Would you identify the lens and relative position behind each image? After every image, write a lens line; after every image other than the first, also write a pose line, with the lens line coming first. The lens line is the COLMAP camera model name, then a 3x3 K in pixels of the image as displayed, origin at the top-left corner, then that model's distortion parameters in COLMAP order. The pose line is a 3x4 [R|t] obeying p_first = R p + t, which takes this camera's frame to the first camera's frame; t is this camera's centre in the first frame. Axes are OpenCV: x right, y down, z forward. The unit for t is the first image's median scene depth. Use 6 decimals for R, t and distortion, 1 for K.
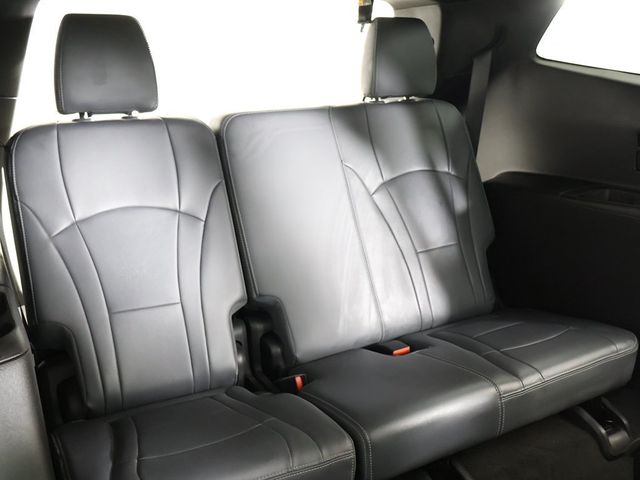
lens RADIAL K [[583.7, 0, 320.0], [0, 583.7, 240.0], [0, 0, 1]] dist [0.002691, -0.000352]
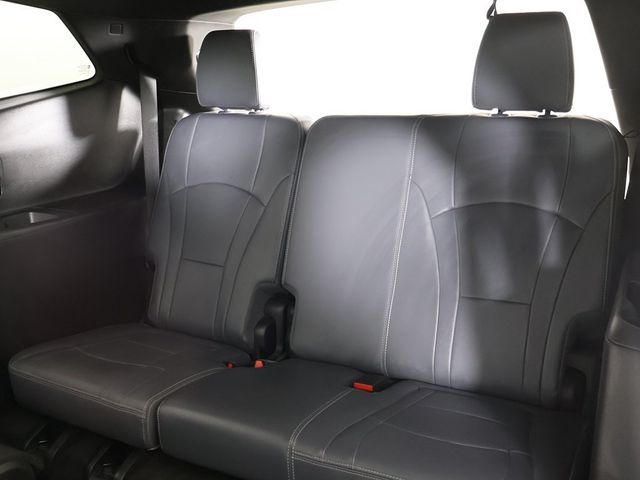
lens RADIAL K [[572.7, 0, 320.0], [0, 572.7, 240.0], [0, 0, 1]] dist [-0.001917, -0.002200]
pose [[0.609245, 0.233657, -0.757776, 0.735030], [-0.221309, 0.967735, 0.120466, -0.126937], [0.761474, 0.094309, 0.641298, 0.354207]]
